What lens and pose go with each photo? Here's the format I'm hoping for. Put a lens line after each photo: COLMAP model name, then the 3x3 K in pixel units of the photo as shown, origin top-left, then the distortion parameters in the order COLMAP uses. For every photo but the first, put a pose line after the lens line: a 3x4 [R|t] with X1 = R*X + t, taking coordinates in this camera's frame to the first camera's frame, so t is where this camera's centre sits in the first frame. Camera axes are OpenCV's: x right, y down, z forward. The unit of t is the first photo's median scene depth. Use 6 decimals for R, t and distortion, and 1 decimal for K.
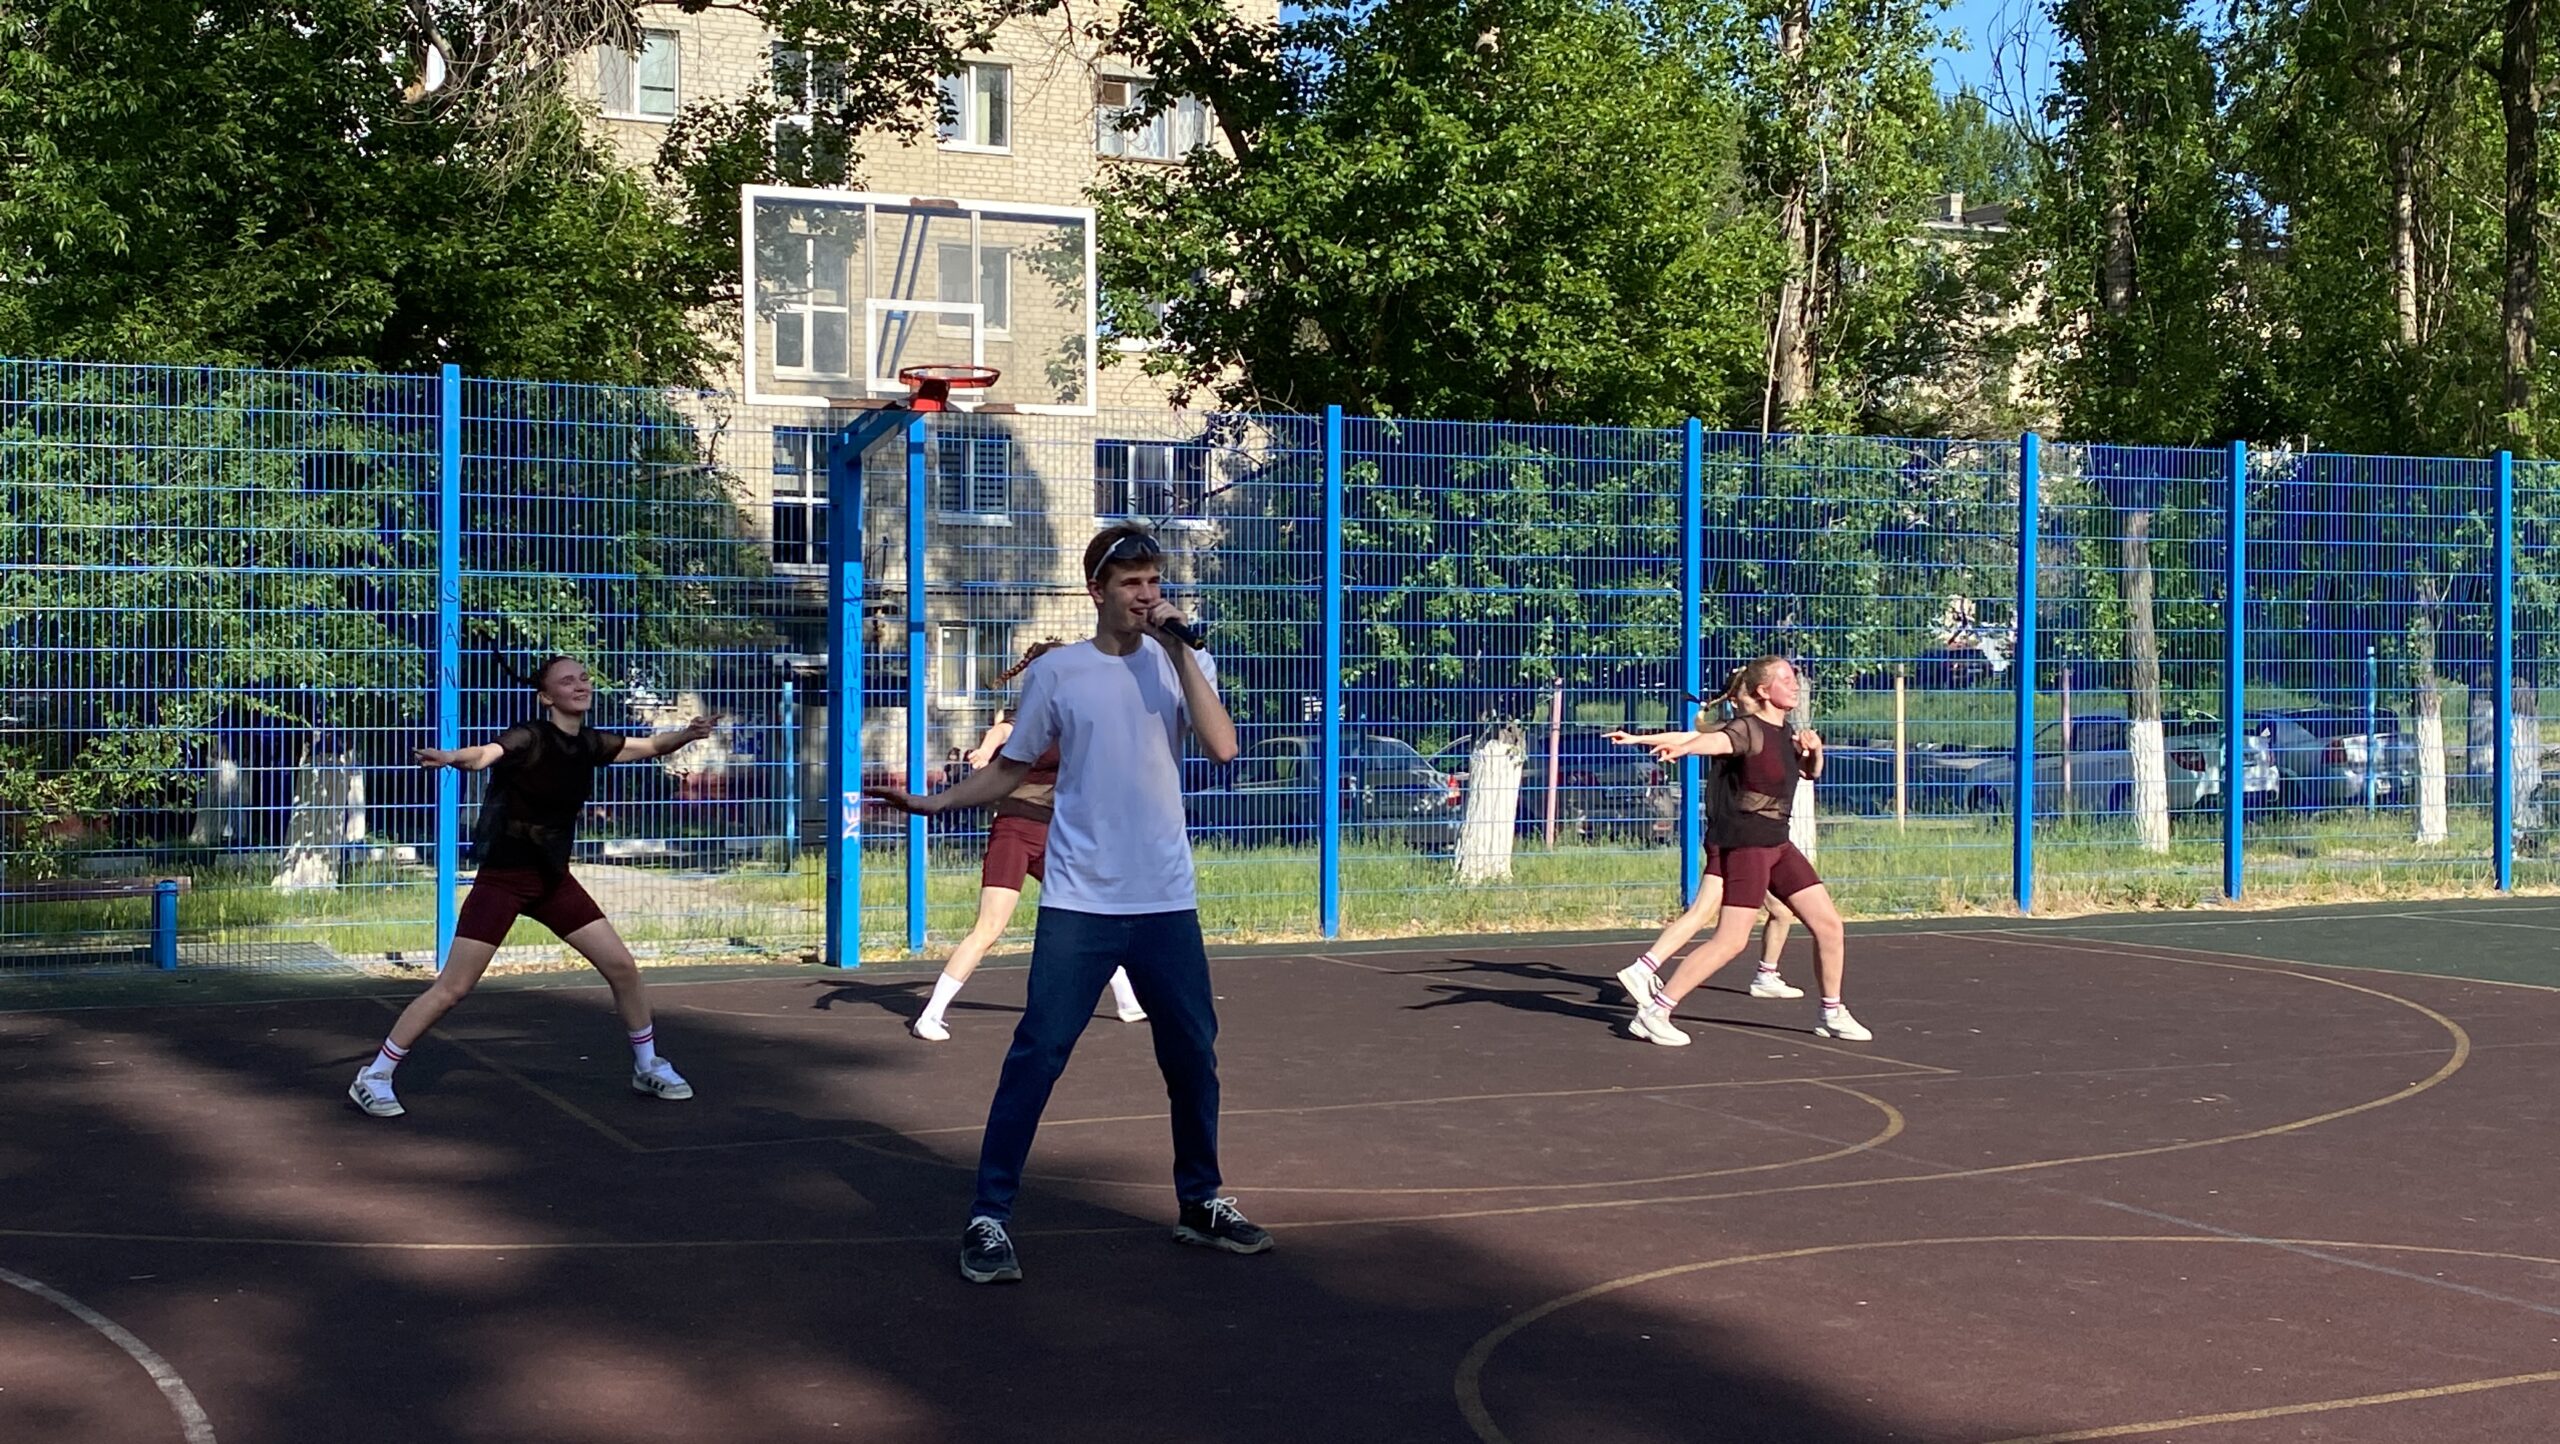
lens RADIAL K [[3123.9, 0, 1242.8], [0, 3123.9, 658.6], [0, 0, 1]] dist [0.112781, 0.000000]
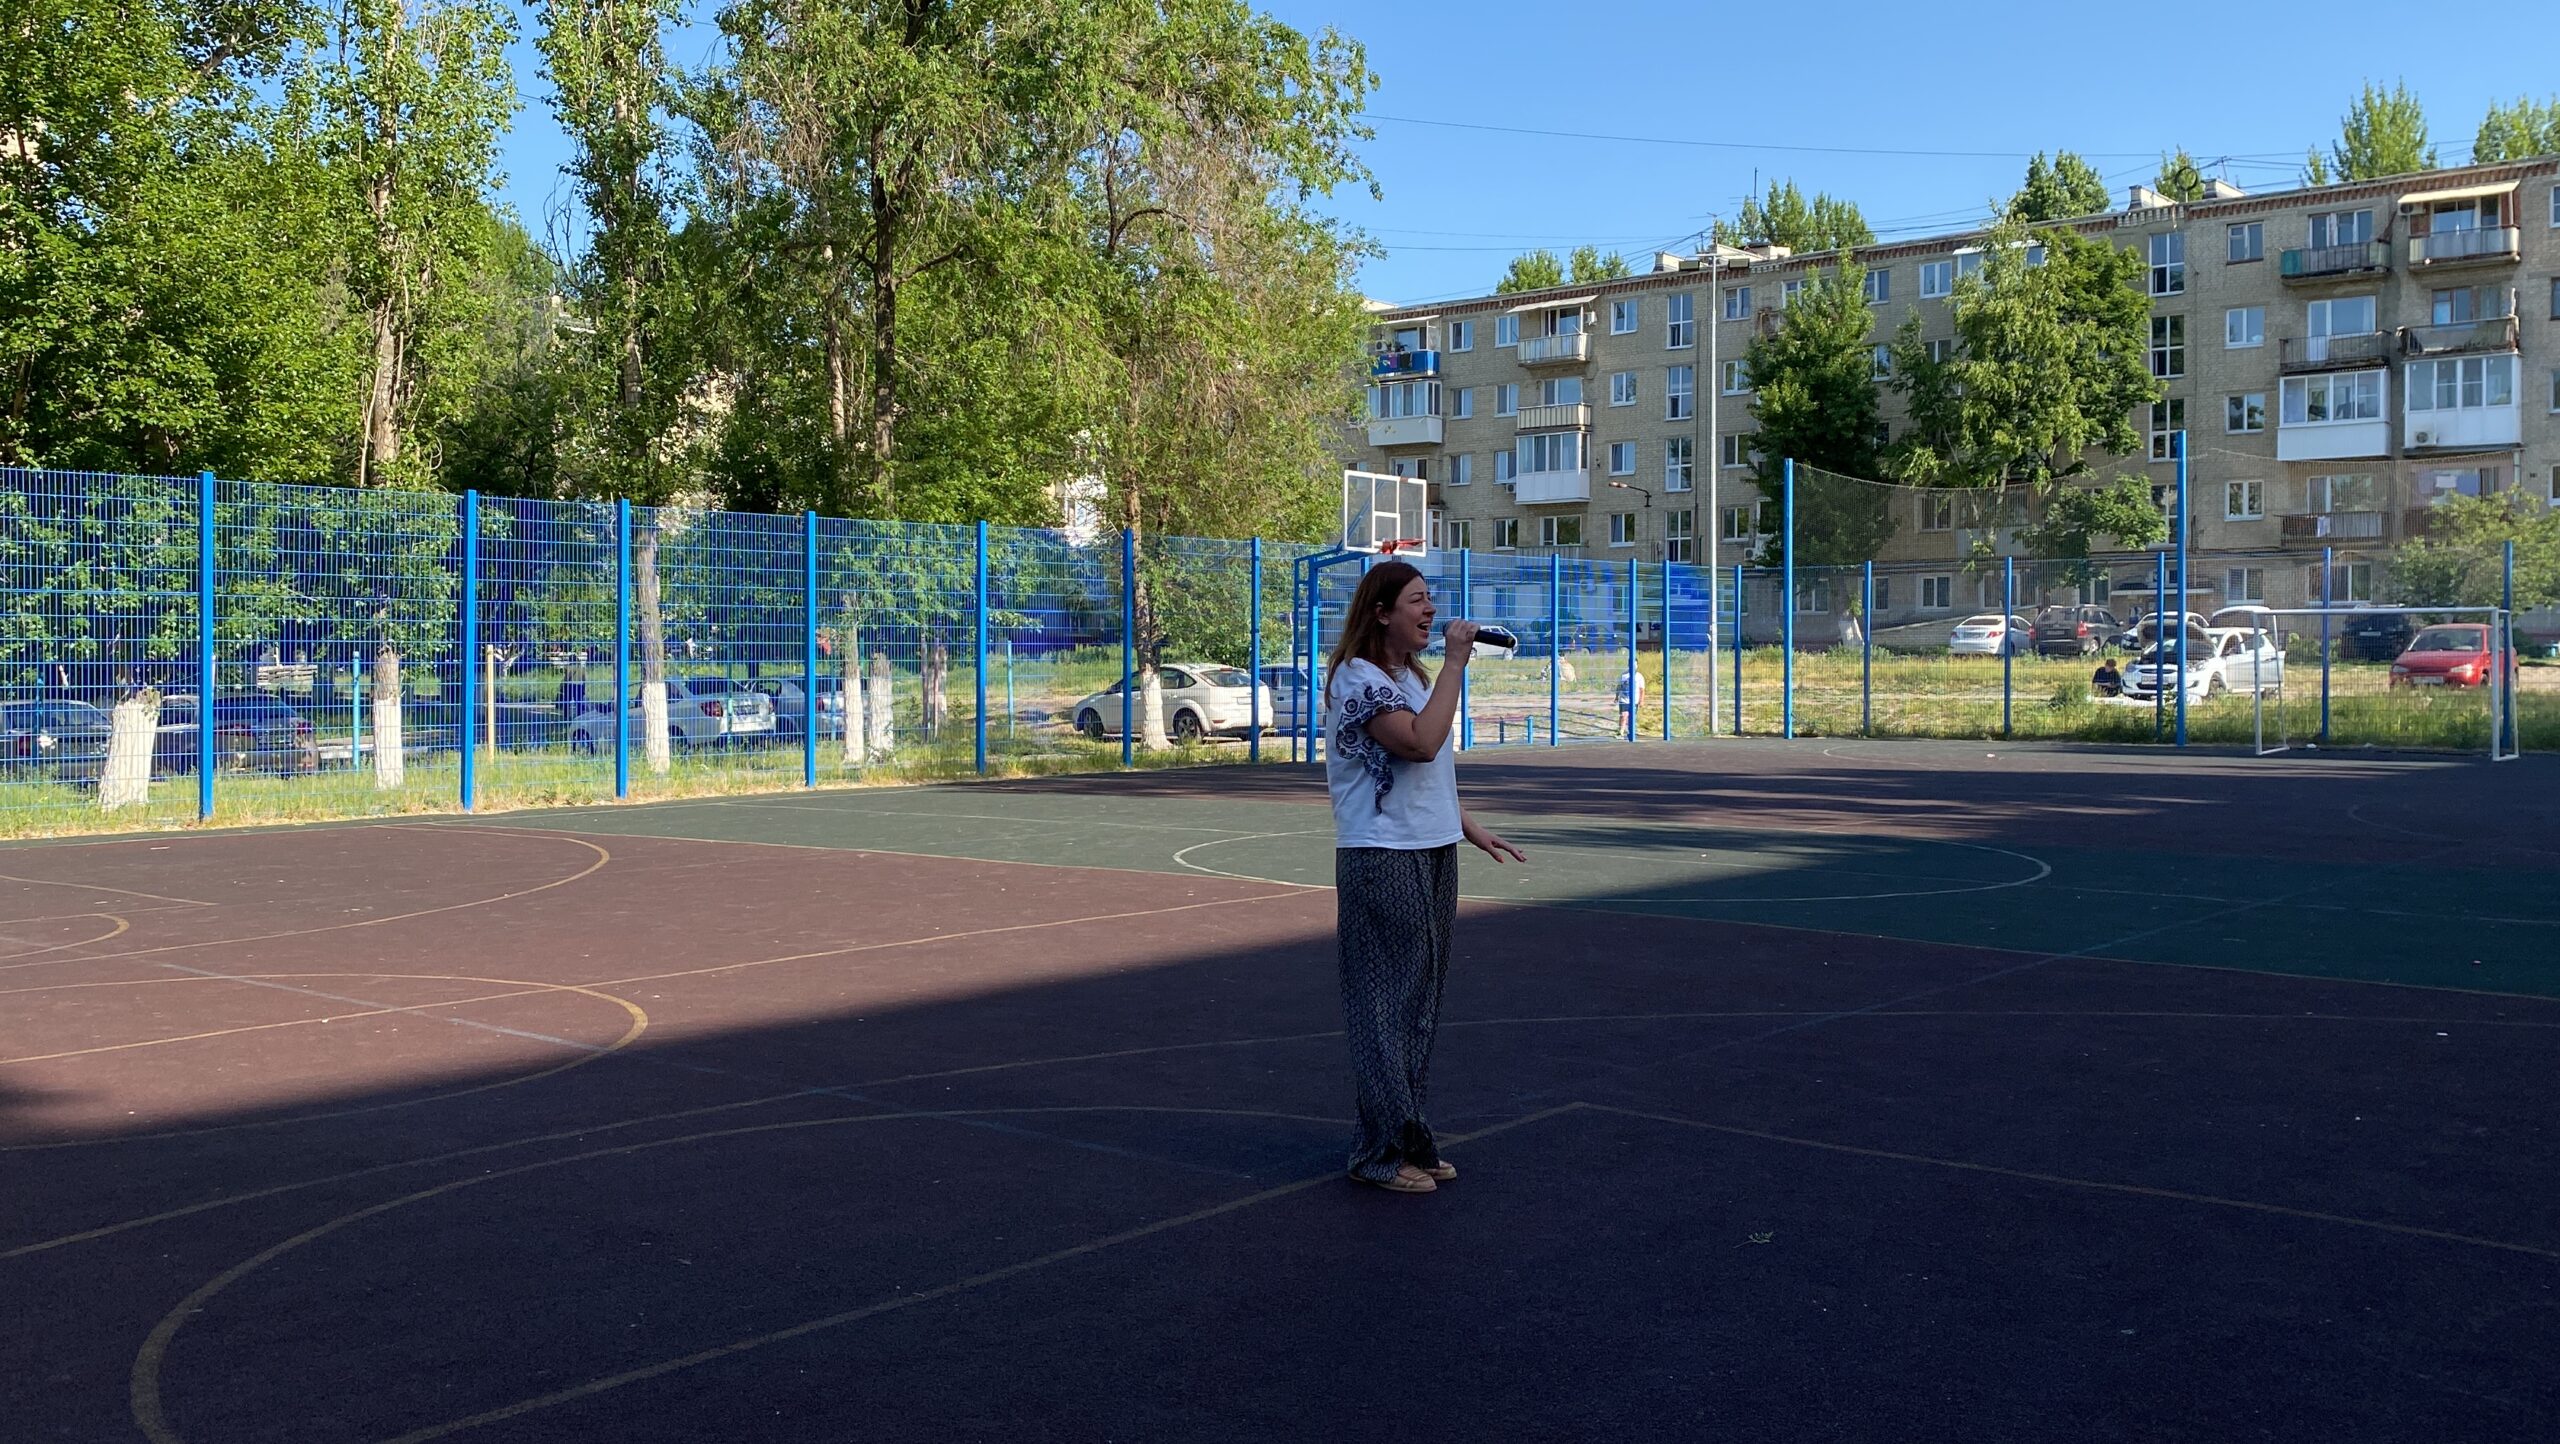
lens RADIAL K [[2294.3, 0, 1309.7], [0, 2294.3, 656.4], [0, 0, 1]] dist [0.069630, -0.098248]
pose [[0.894016, -0.001689, 0.448032, 0.089574], [-0.000890, 0.999984, 0.005546, 0.000926], [-0.448034, -0.005357, 0.894000, -0.121203]]
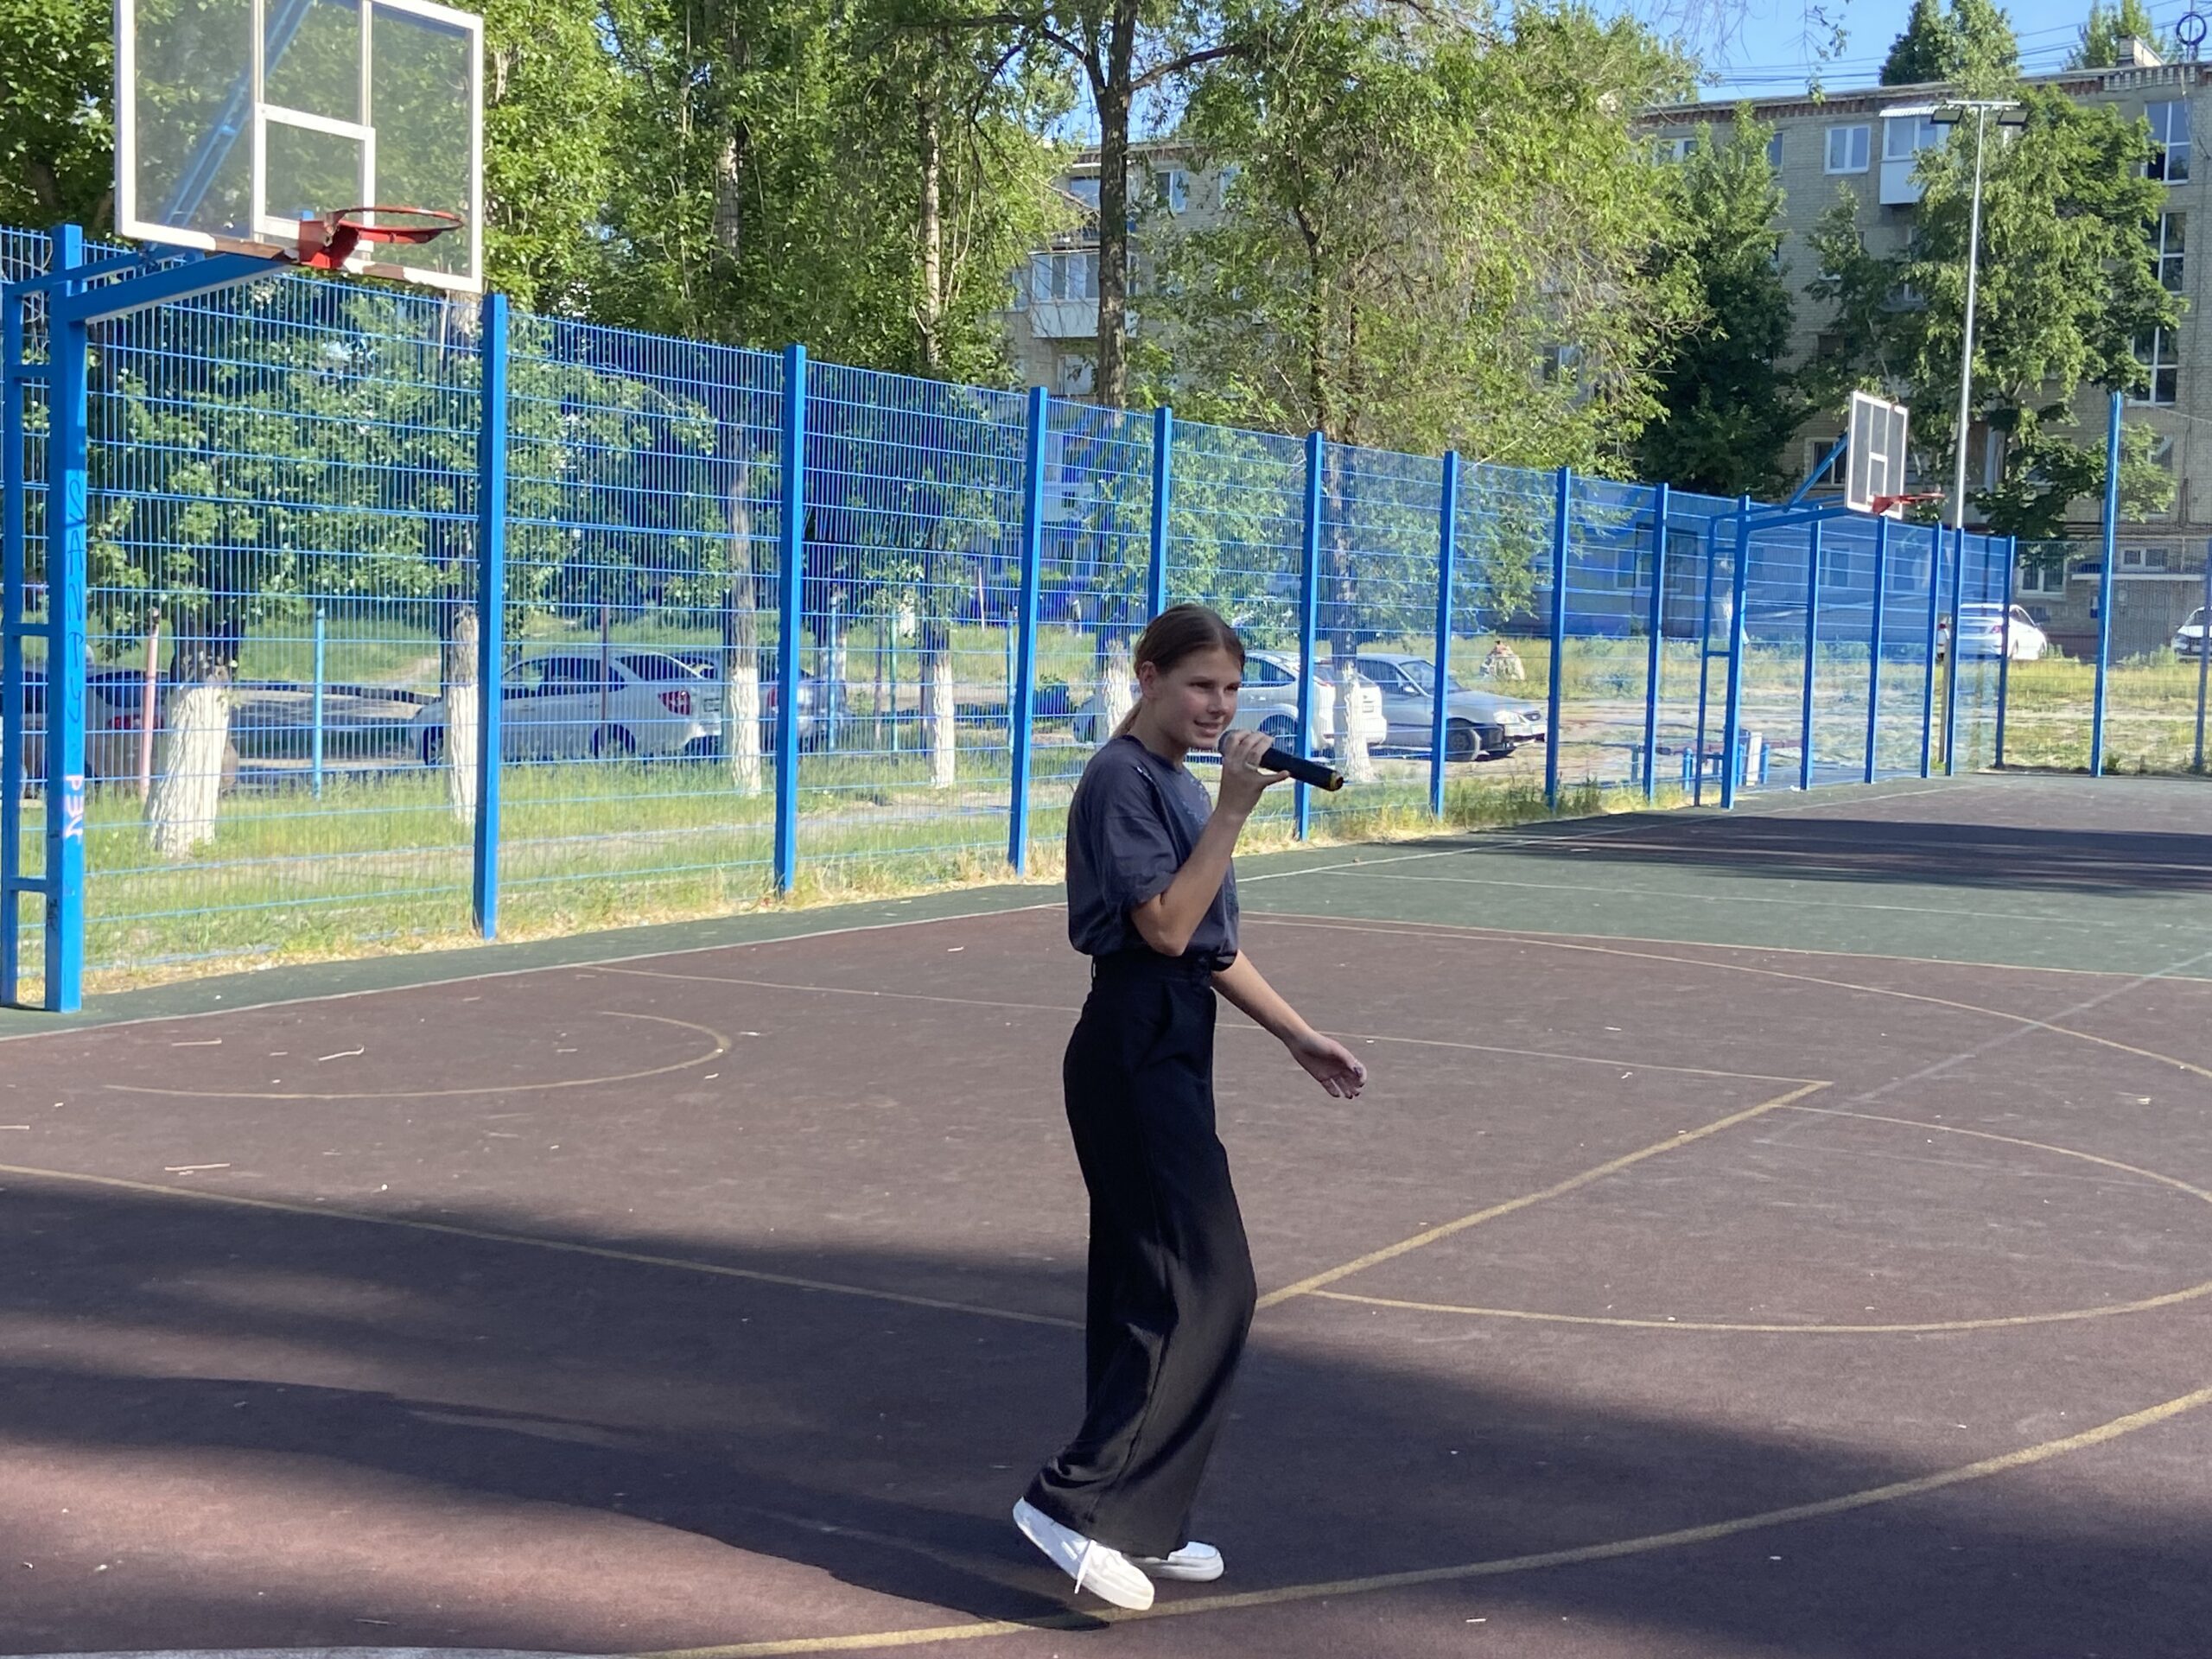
lens RADIAL K [[3054.7, 0, 1100.6], [0, 3054.7, 815.0], [0, 0, 1]] dist [0.087697, 0.000000]
pose [[0.810891, -0.013517, 0.585042, -0.223227], [-0.031375, 0.997291, 0.066528, -0.002308], [-0.584356, -0.072302, 0.808270, 0.173485]]
